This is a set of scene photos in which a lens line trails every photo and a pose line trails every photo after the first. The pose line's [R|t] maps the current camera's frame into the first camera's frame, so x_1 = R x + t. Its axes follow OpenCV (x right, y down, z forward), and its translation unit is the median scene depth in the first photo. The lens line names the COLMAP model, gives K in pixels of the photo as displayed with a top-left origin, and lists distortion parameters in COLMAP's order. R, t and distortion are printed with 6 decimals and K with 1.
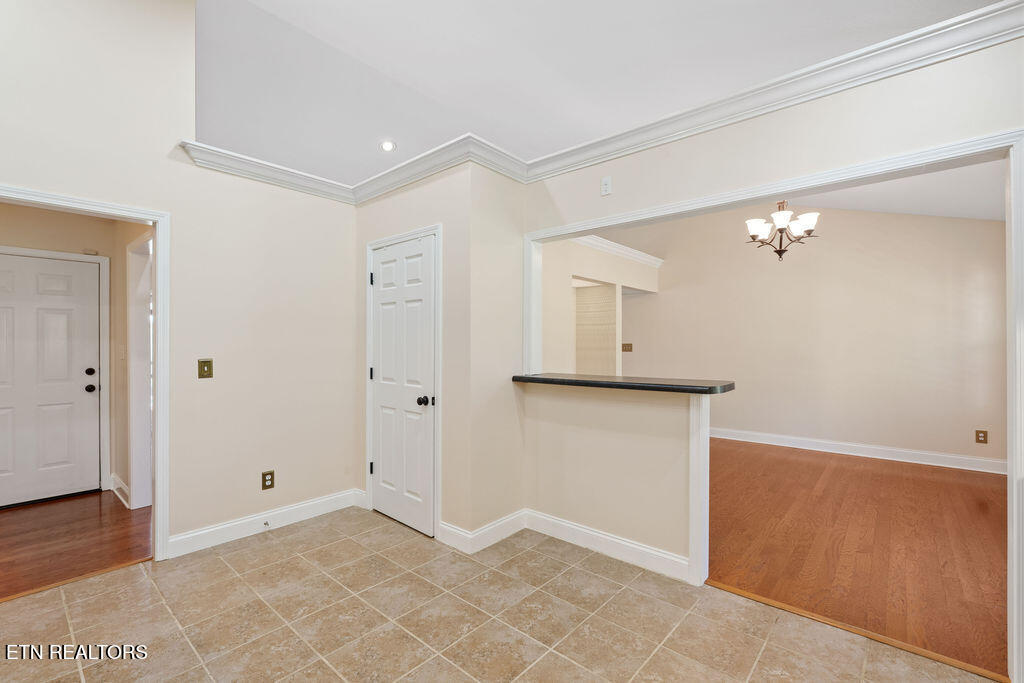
lens RADIAL K [[453.4, 0, 508.1], [0, 453.4, 341.4], [0, 0, 1]] dist [-0.001106, 0.000005]
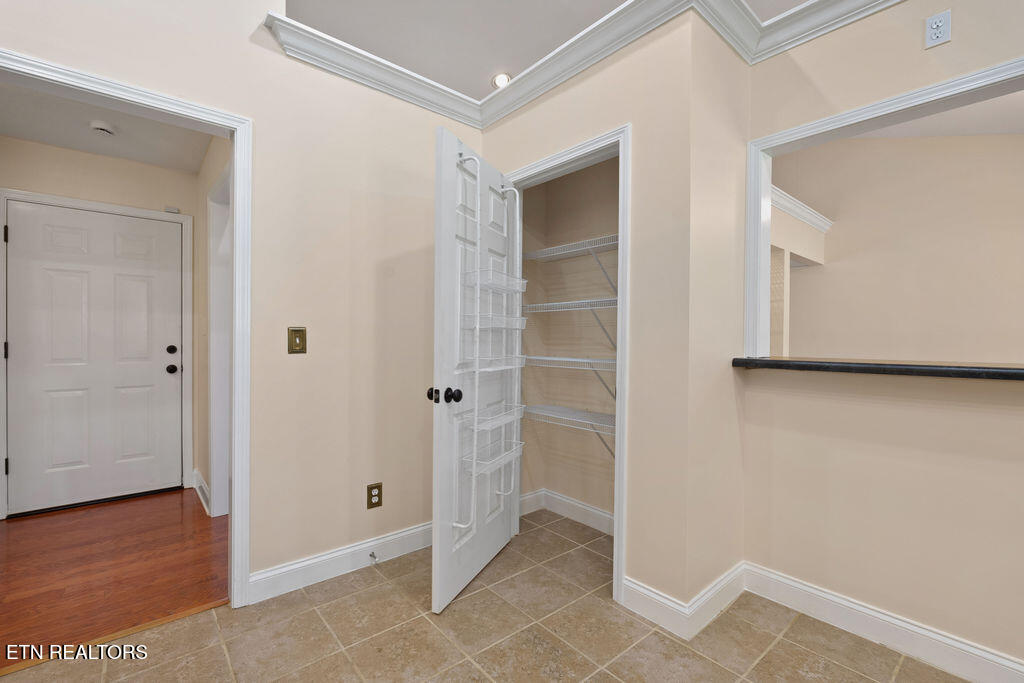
lens RADIAL K [[453.4, 0, 507.3], [0, 453.4, 339.9], [0, 0, 1]] dist [-0.001106, 0.000005]
pose [[0.989335, 0.008591, -0.145402, -0.221193], [-0.007465, 0.999938, 0.008287, 0.048085], [0.145464, -0.007113, 0.989338, 0.319742]]
